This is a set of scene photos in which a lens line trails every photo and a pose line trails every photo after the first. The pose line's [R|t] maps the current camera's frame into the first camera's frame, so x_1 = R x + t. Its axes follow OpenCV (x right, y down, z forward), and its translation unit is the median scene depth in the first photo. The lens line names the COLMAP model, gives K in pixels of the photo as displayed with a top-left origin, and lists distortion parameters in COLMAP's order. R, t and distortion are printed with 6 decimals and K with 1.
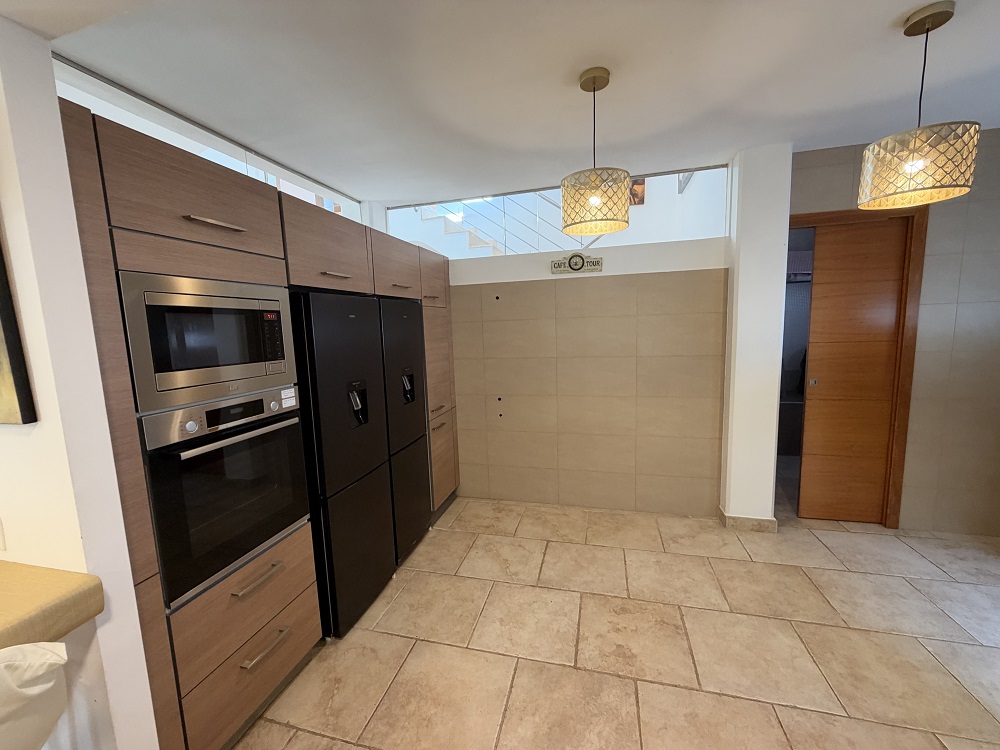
lens RADIAL K [[395.1, 0, 498.2], [0, 395.1, 370.9], [0, 0, 1]] dist [-0.005605, 0.000060]
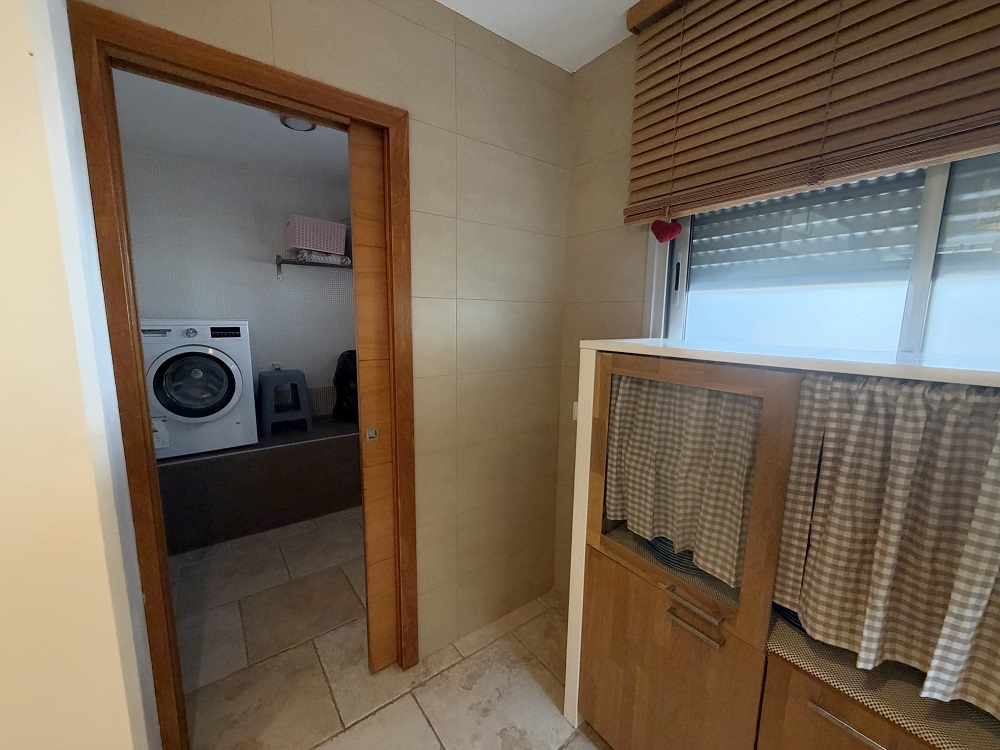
lens RADIAL K [[395.1, 0, 499.5], [0, 395.1, 379.3], [0, 0, 1]] dist [-0.005605, 0.000060]
pose [[0.660896, -0.068113, 0.747380, 0.676675], [0.059189, 0.997501, 0.038568, -0.058481], [-0.748140, 0.018747, 0.663276, 0.491716]]
